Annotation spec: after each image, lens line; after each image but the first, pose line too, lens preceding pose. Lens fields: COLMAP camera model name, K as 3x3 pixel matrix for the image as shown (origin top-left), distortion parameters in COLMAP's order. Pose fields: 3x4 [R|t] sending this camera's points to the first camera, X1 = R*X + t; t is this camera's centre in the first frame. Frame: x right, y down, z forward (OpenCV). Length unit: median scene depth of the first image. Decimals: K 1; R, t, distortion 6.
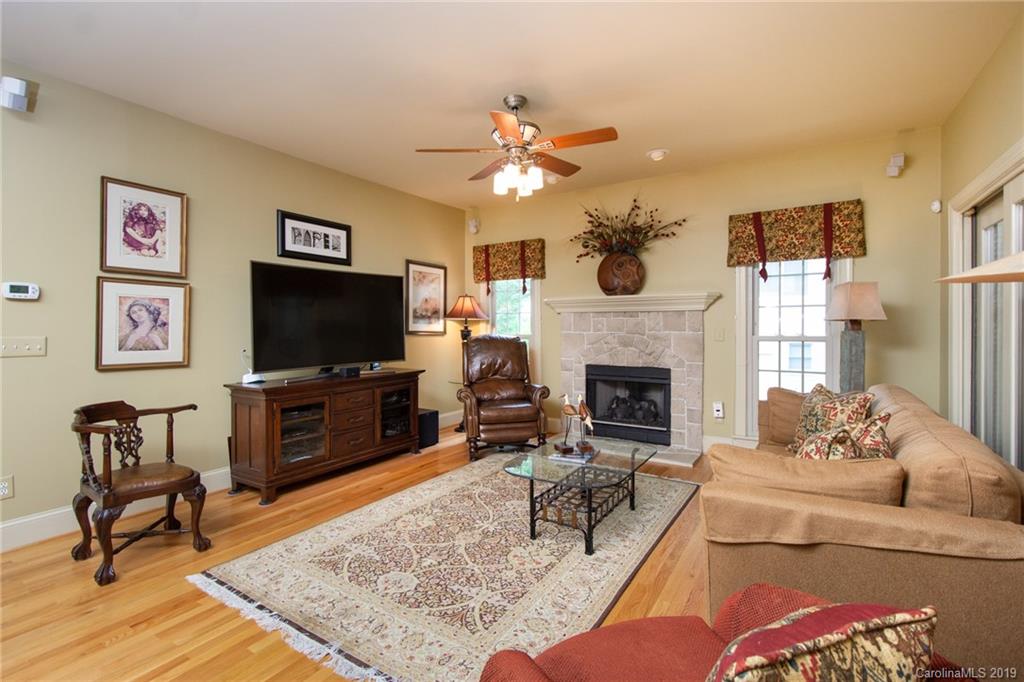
lens RADIAL K [[472.2, 0, 512.0], [0, 472.2, 341.0], [0, 0, 1]] dist [0.021424, -0.000122]
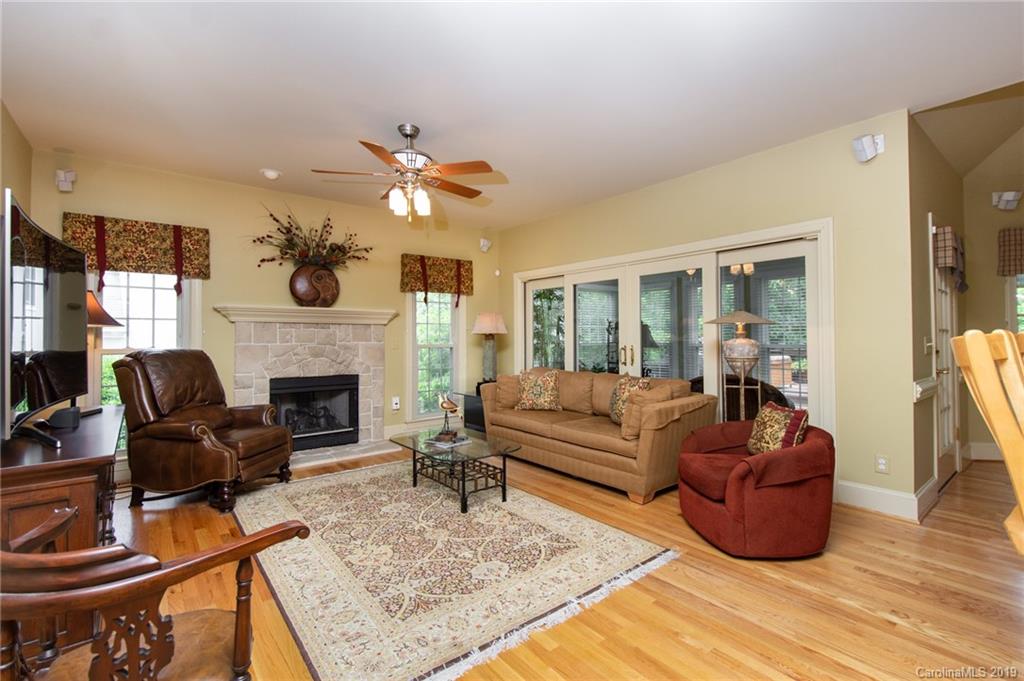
lens RADIAL K [[453.3, 0, 512.0], [0, 453.3, 340.5], [0, 0, 1]] dist [0.002661, 0.000270]
pose [[0.322996, -0.002583, 0.946397, -0.662608], [0.033820, 0.999389, -0.008815, -0.001454], [-0.945796, 0.034854, 0.322886, 0.334325]]
